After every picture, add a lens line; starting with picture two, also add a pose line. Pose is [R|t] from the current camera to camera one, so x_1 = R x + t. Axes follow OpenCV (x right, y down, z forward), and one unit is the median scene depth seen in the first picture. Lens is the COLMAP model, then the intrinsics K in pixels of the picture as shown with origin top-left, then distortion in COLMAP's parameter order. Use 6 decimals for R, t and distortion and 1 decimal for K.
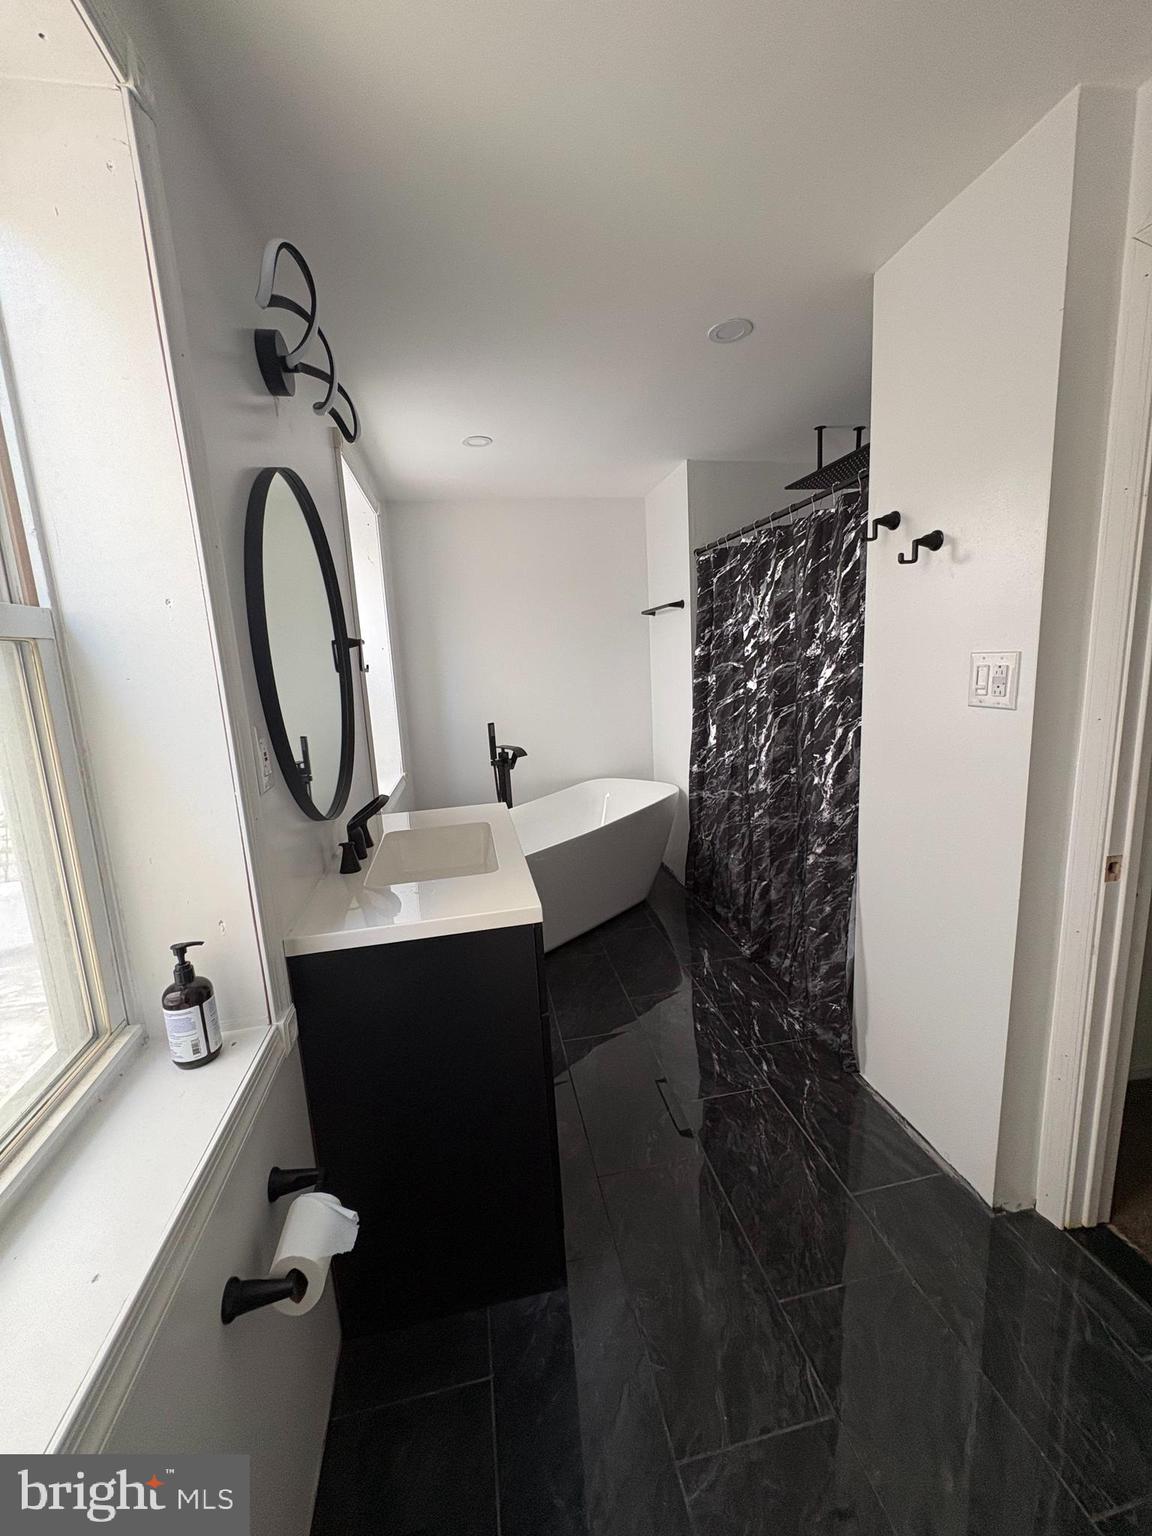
lens RADIAL K [[617.0, 0, 565.3], [0, 617.0, 766.2], [0, 0, 1]] dist [-0.002805, -0.000567]
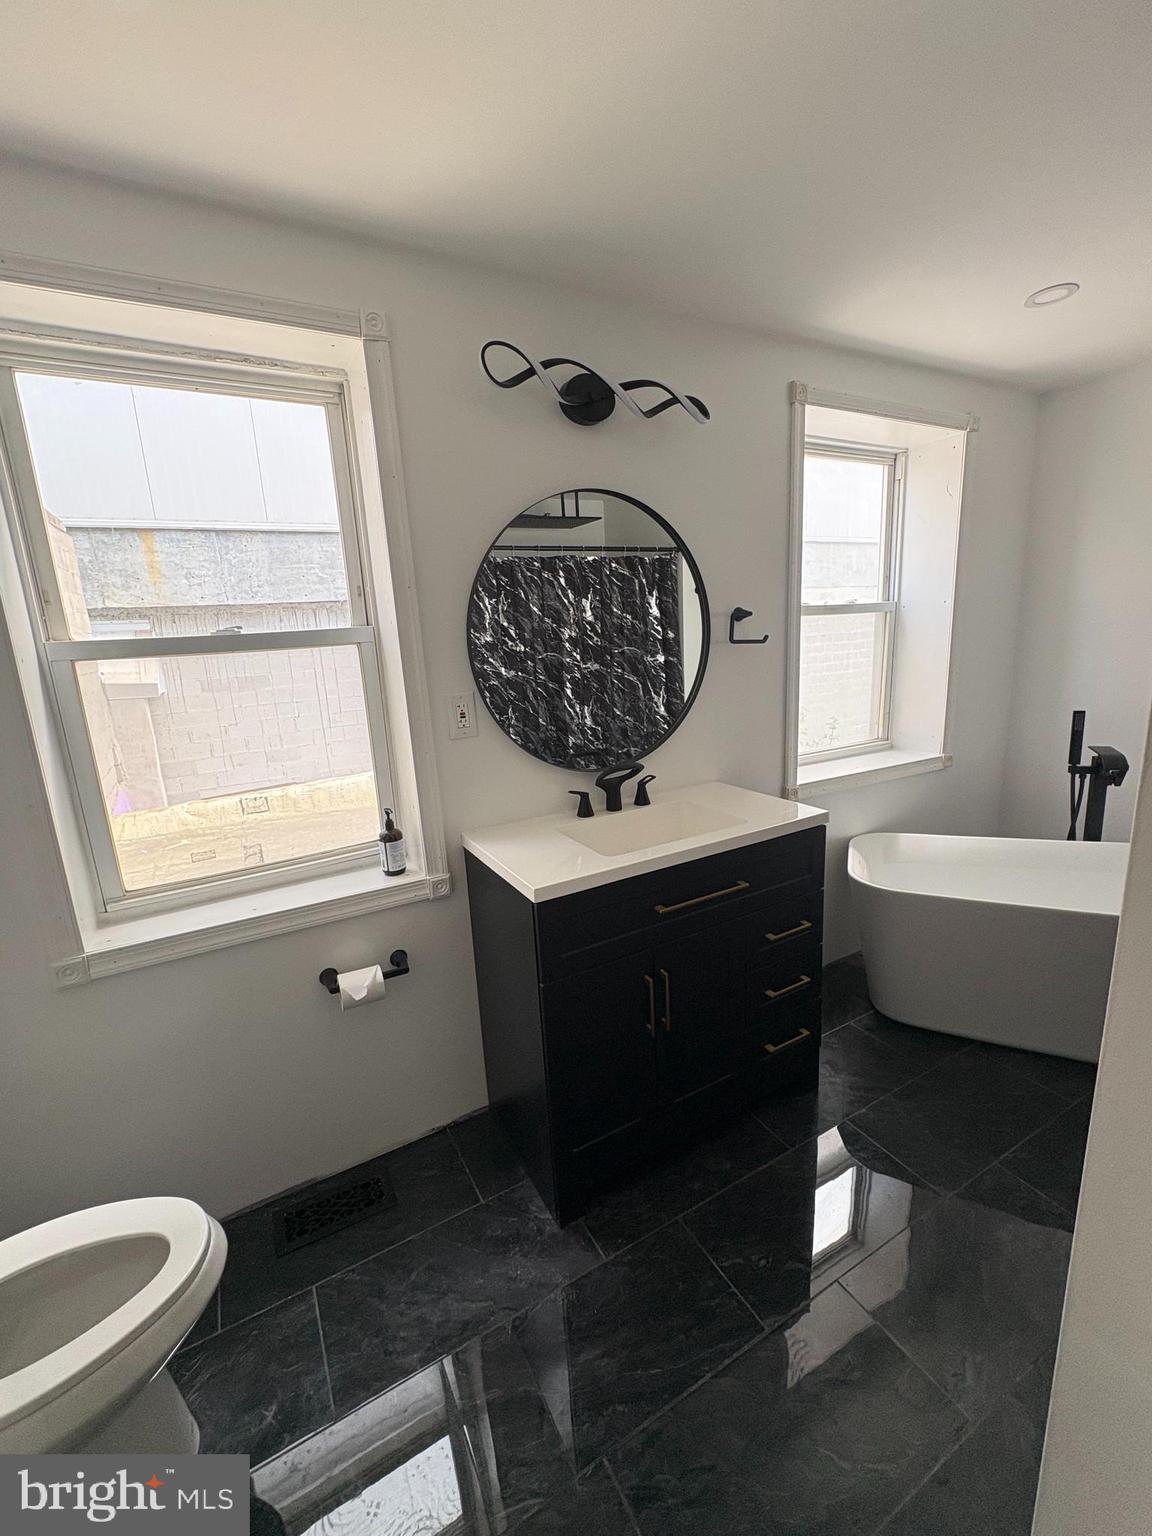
lens RADIAL K [[617.0, 0, 562.8], [0, 617.0, 766.0], [0, 0, 1]] dist [-0.002805, -0.000567]
pose [[0.316816, 0.238344, -0.918052, 0.841720], [-0.128764, 0.969759, 0.207332, -0.199951], [0.939706, 0.052526, 0.337925, 0.595499]]
